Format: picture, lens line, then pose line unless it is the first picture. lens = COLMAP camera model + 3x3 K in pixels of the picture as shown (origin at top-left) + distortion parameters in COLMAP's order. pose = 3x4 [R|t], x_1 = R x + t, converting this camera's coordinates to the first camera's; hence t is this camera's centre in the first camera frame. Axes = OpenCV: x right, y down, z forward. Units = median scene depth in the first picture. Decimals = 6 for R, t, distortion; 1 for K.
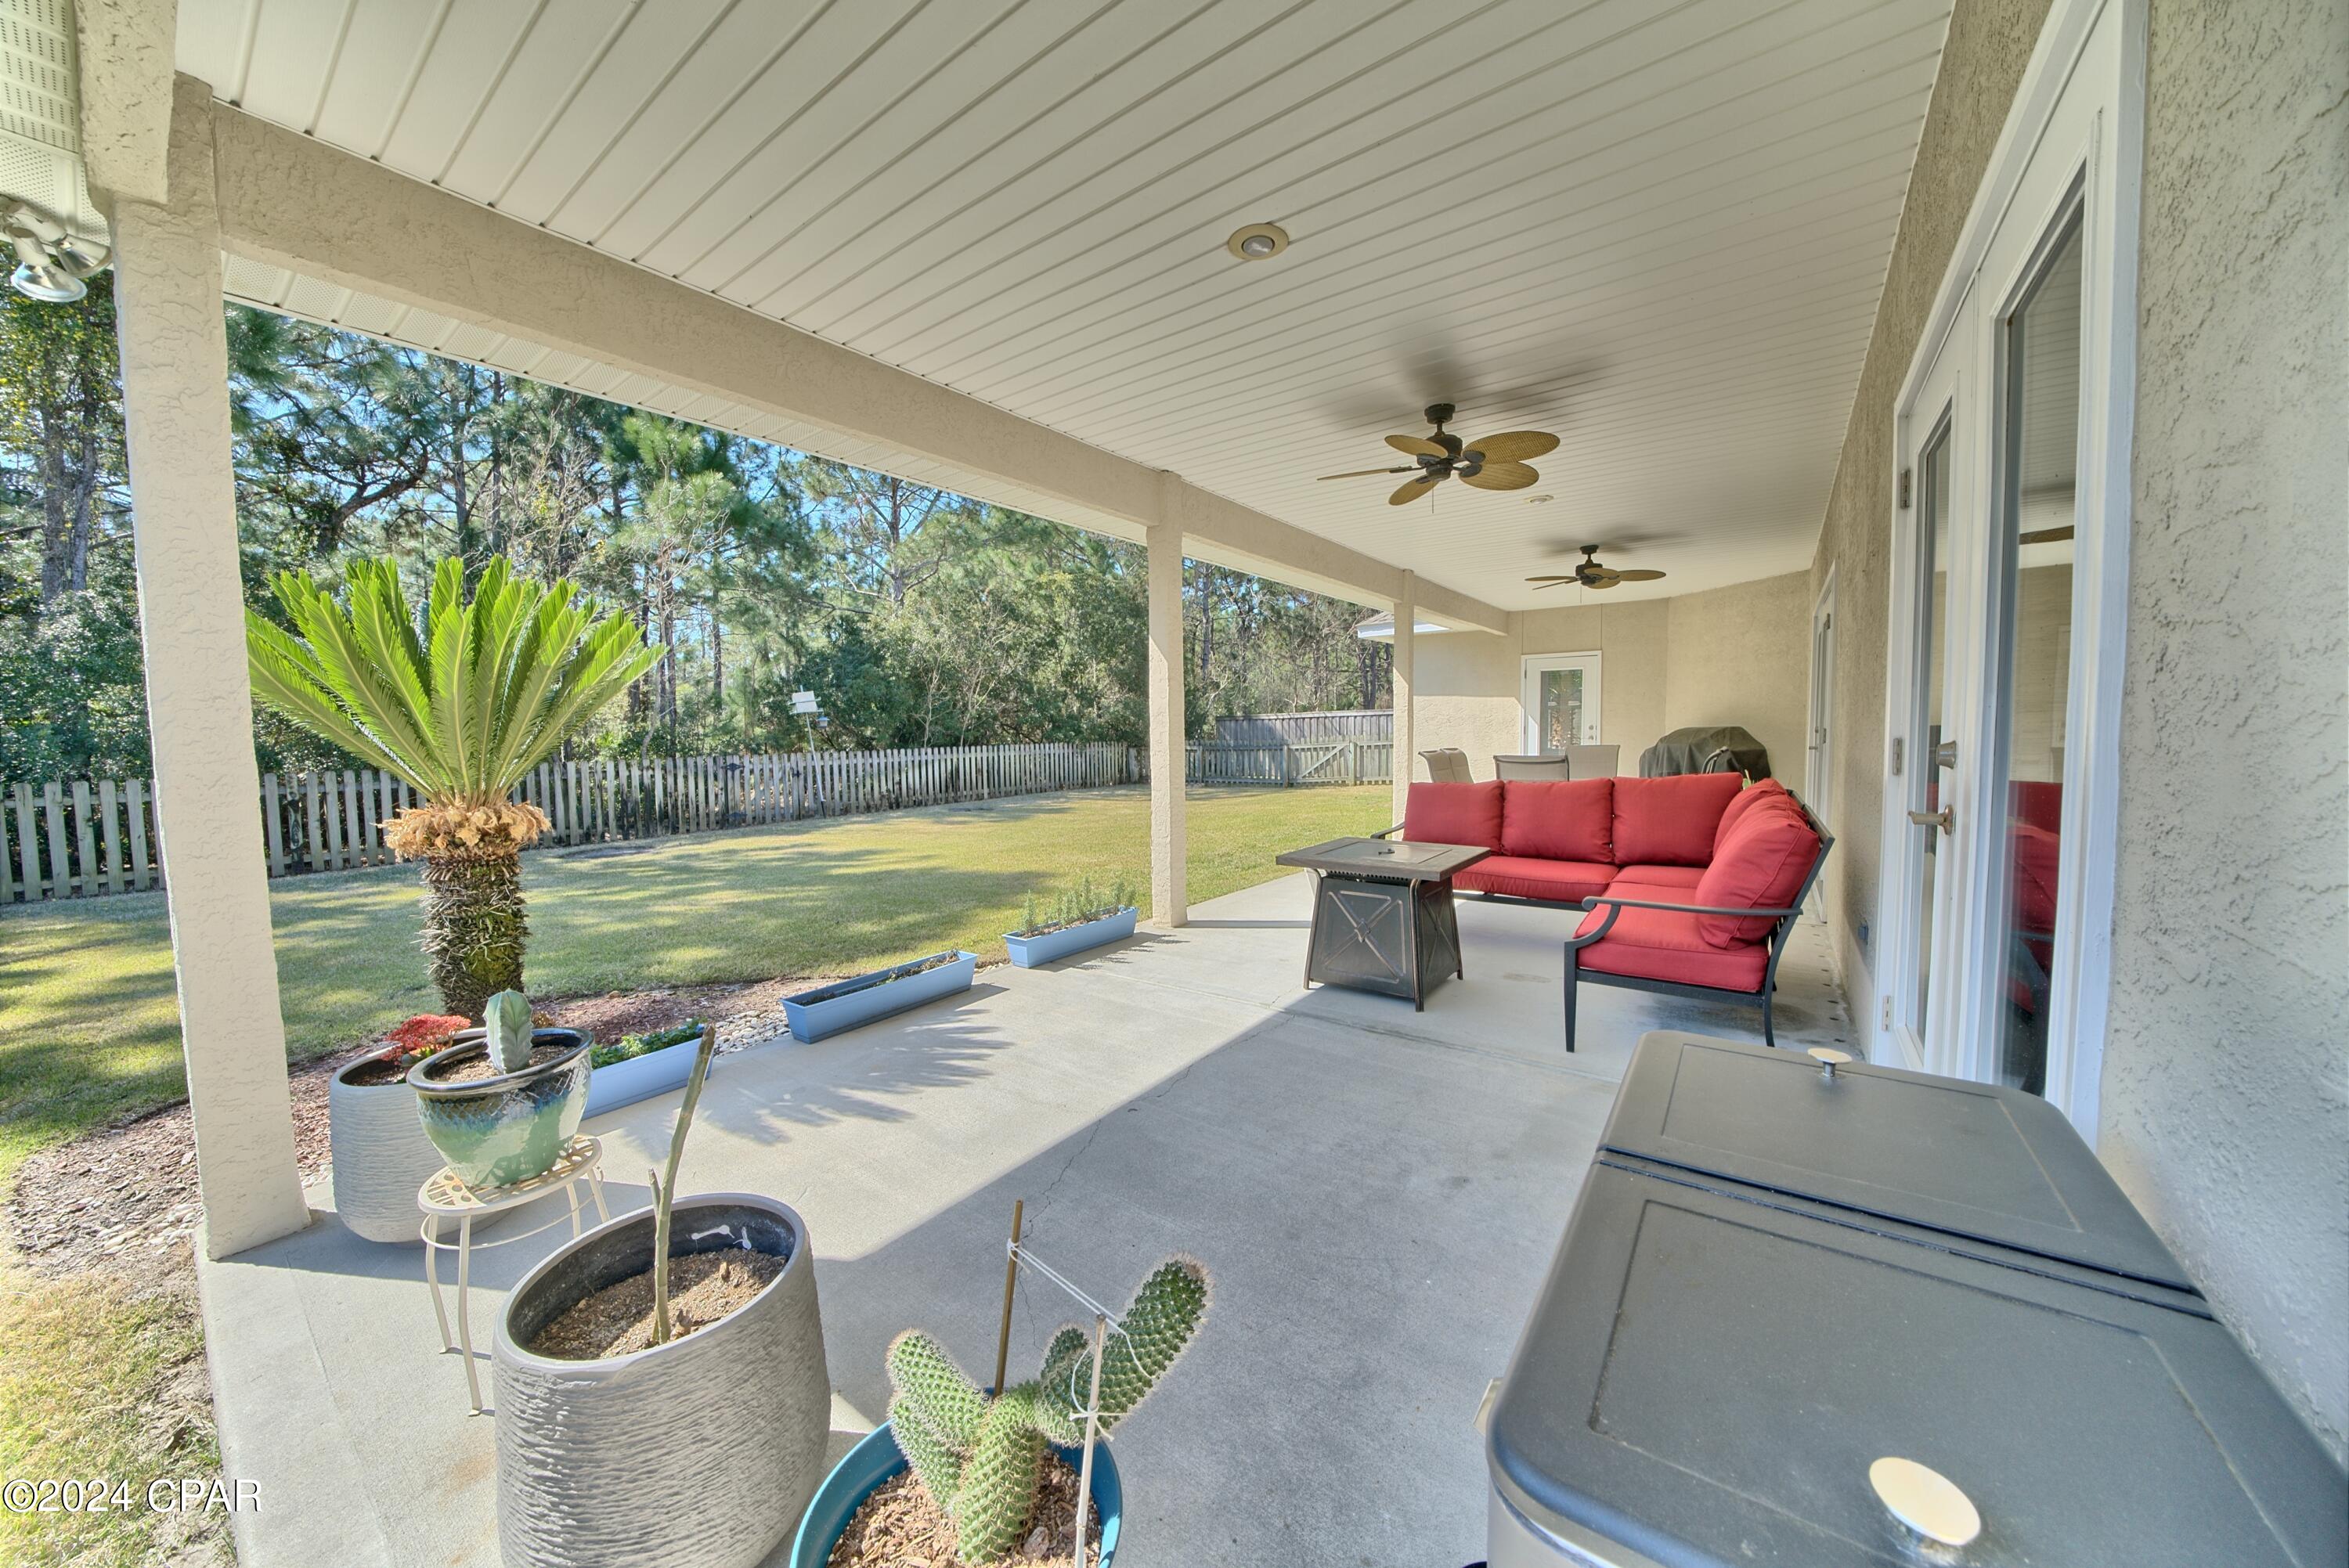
lens RADIAL K [[811.1, 0, 1180.9], [0, 811.1, 787.0], [0, 0, 1]] dist [-0.021283, 0.001751]
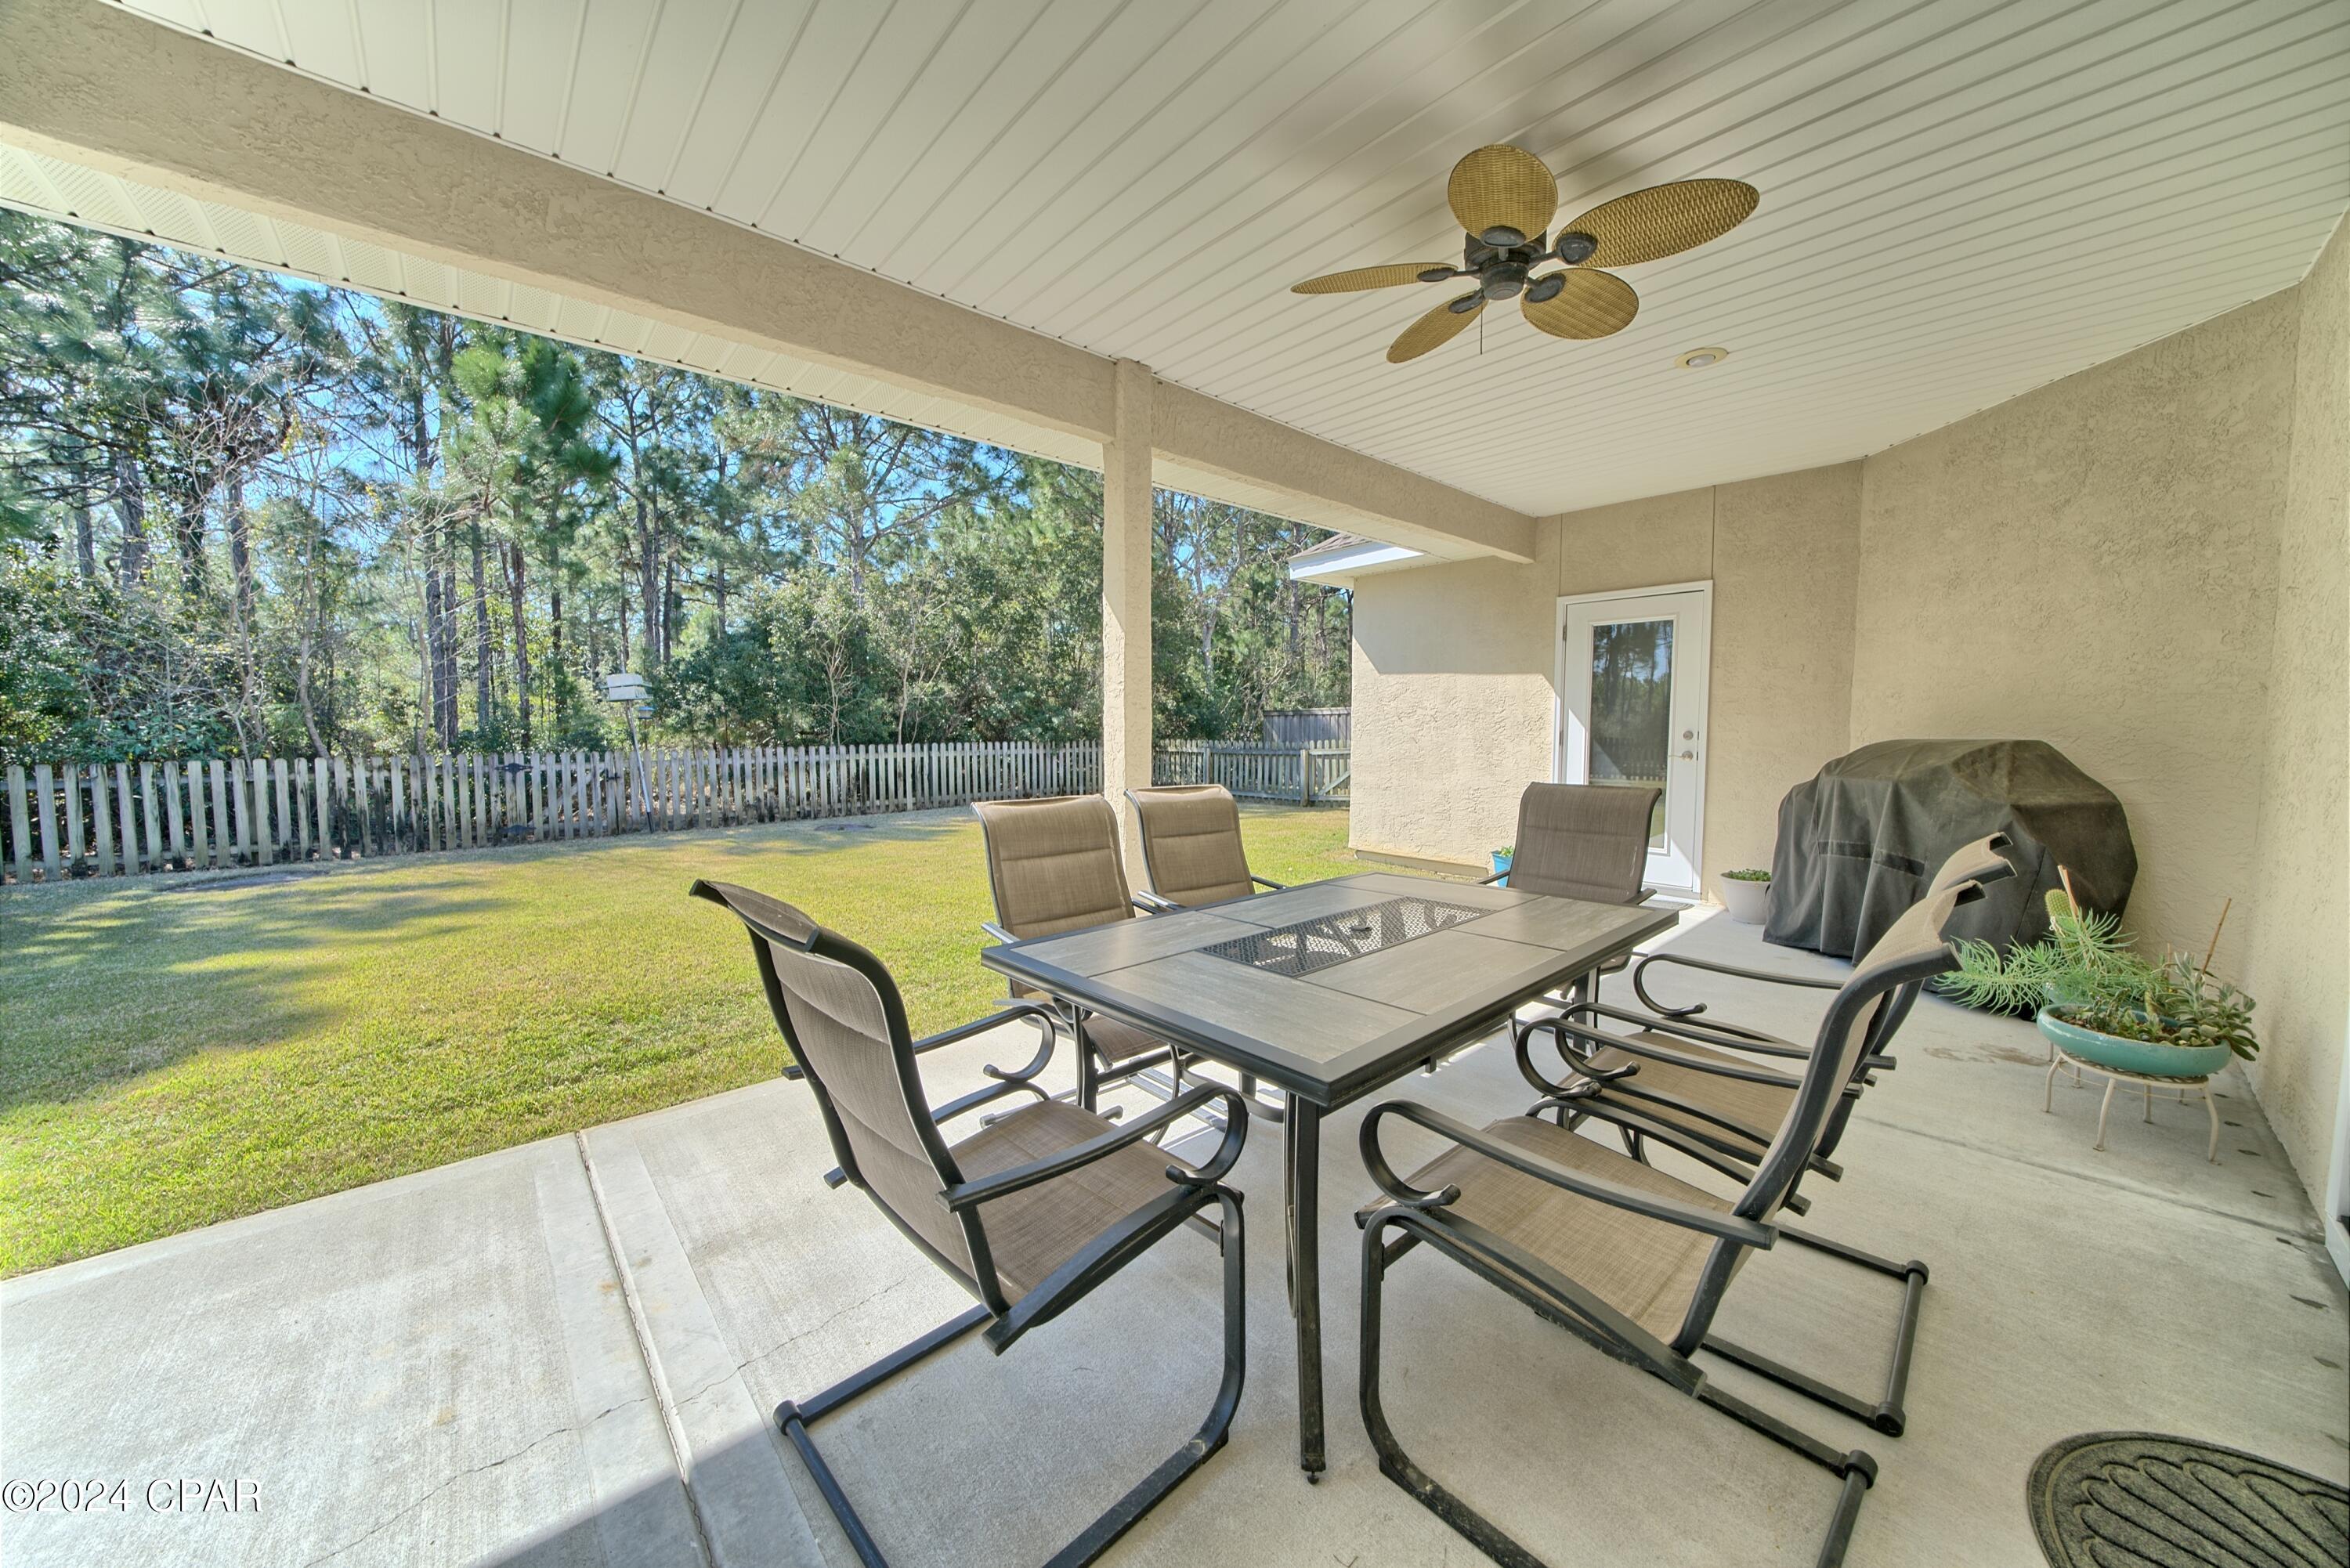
lens RADIAL K [[811.5, 0, 1174.3], [0, 811.5, 780.6], [0, 0, 1]] dist [-0.021283, 0.001751]
pose [[0.978113, 0.025524, -0.206501, 0.266136], [-0.025688, 0.999668, 0.001887, -0.033265], [0.206481, 0.003459, 0.978445, 0.392241]]
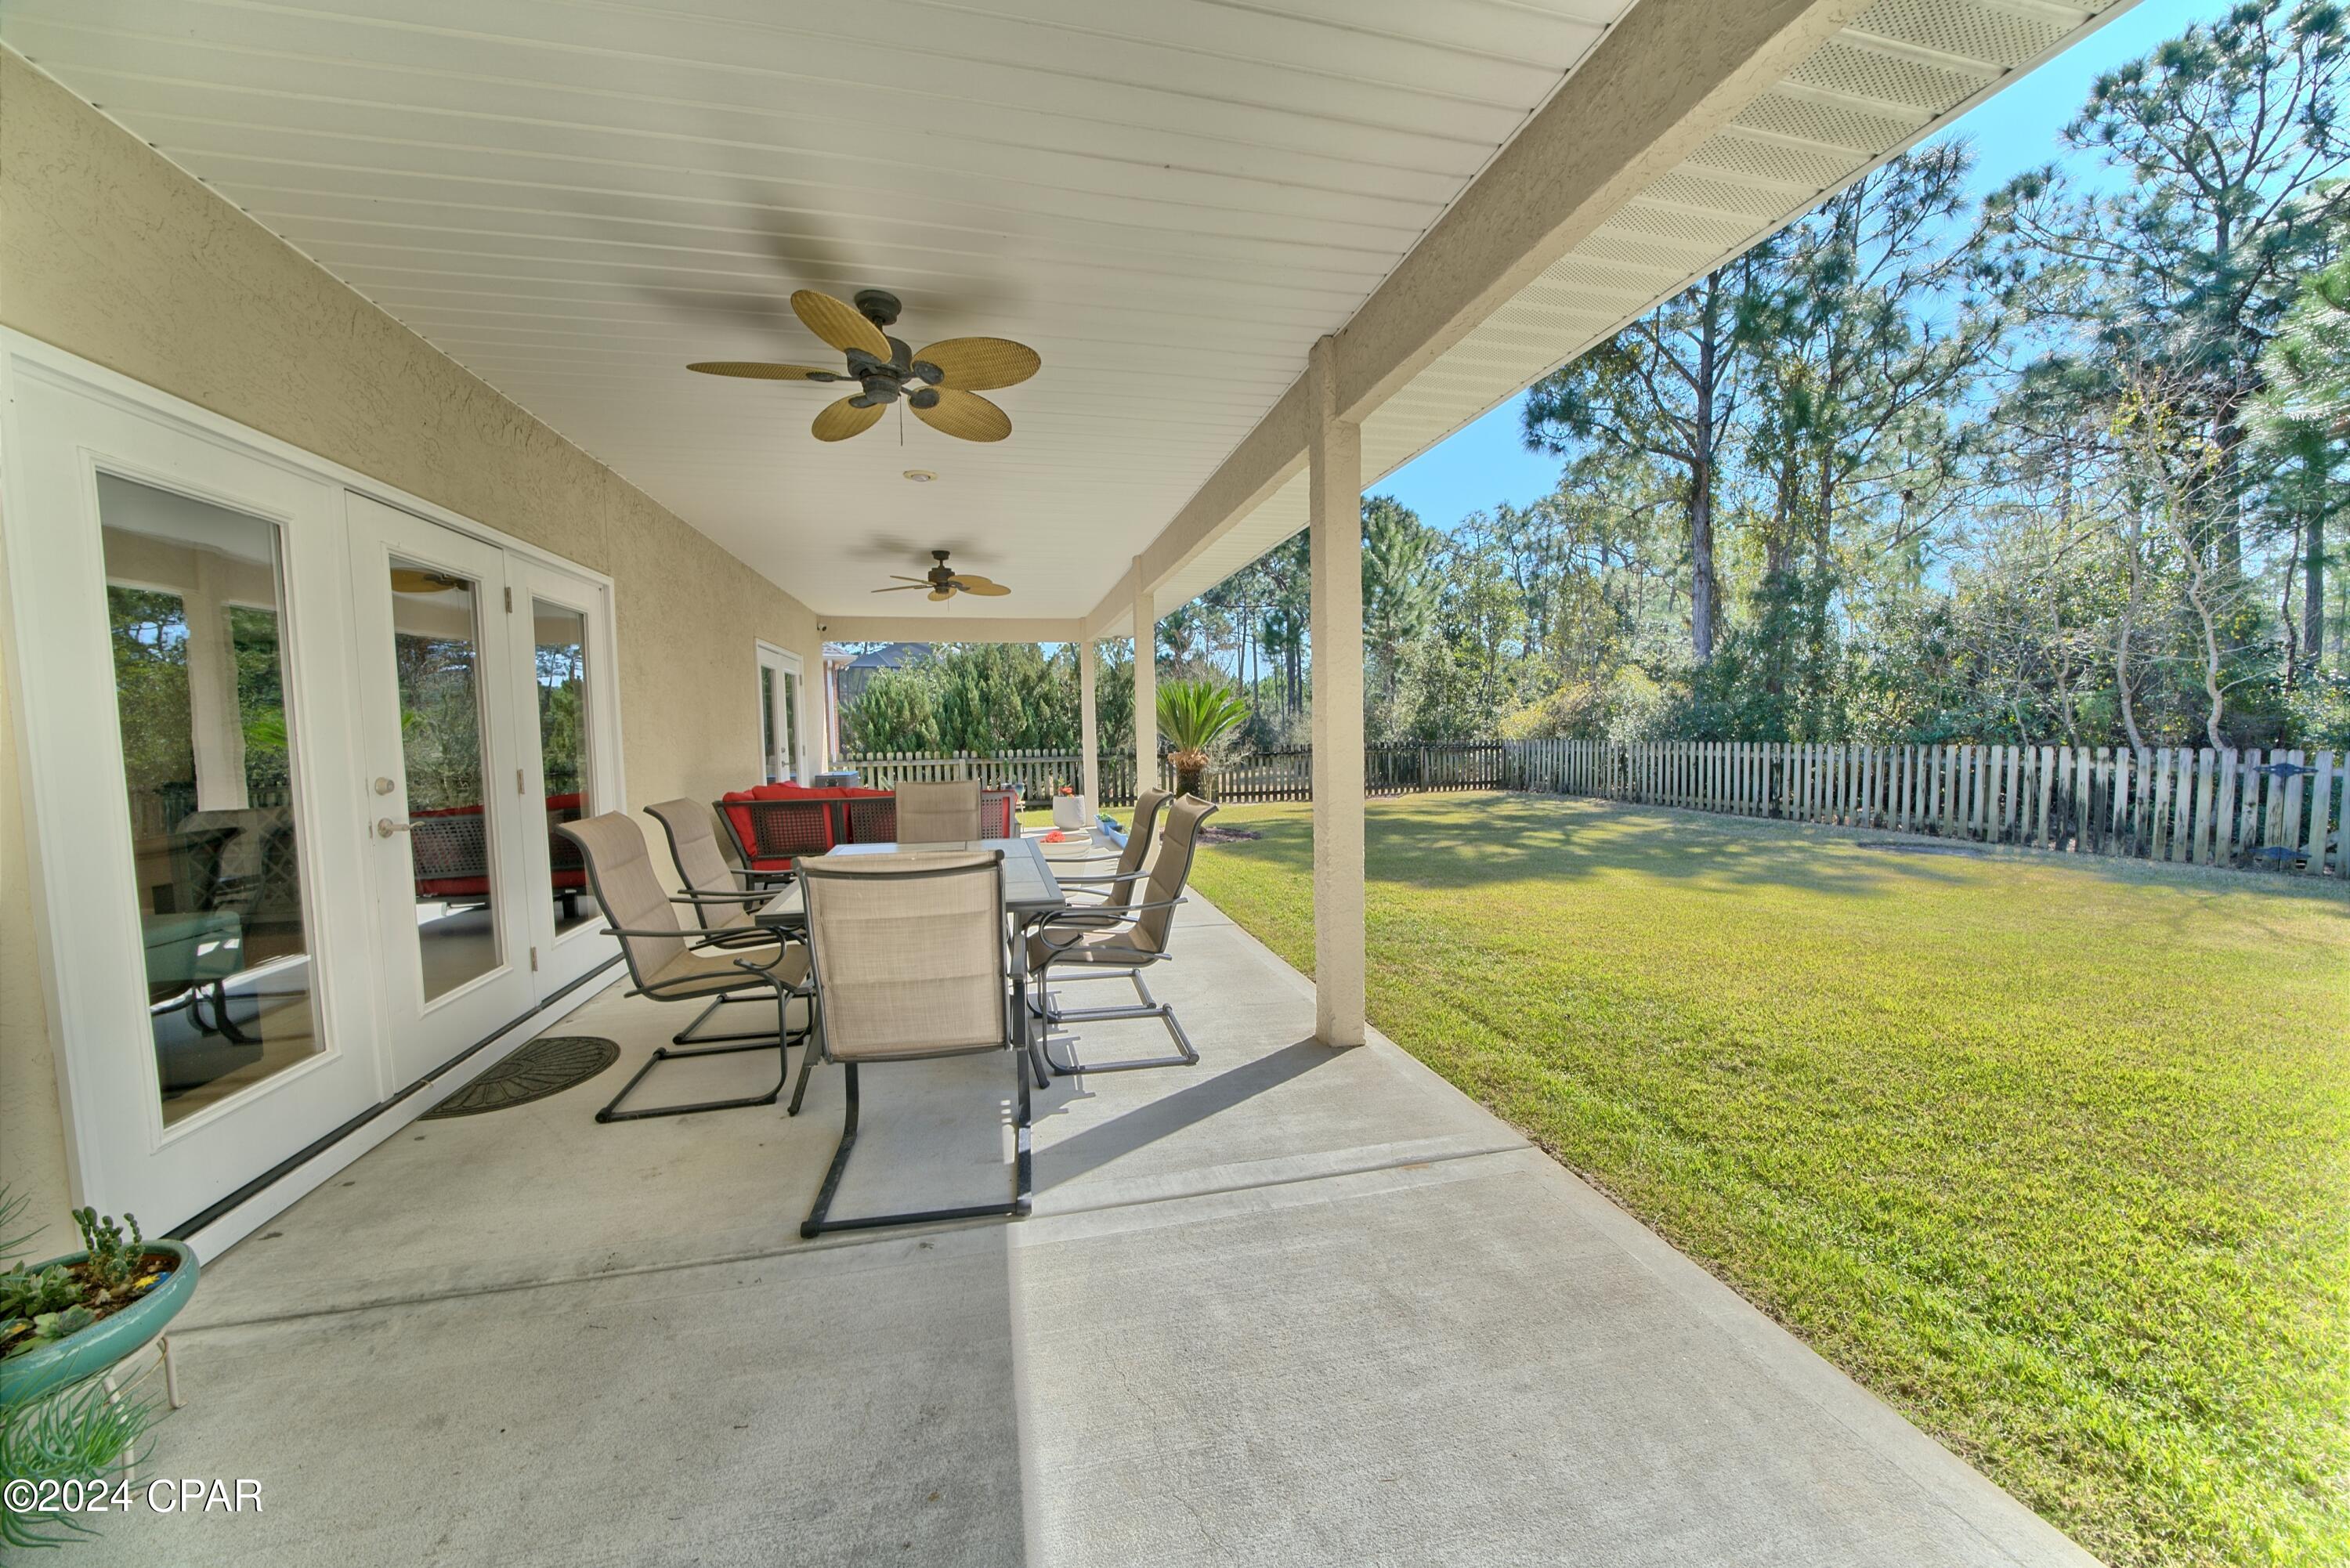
lens RADIAL K [[811.5, 0, 1172.0], [0, 811.5, 778.8], [0, 0, 1]] dist [-0.021283, 0.001751]
pose [[-0.648106, 0.075110, -0.757837, 0.430861], [-0.027383, 0.992182, 0.121755, -0.070710], [0.761057, 0.099662, -0.640983, 0.814613]]
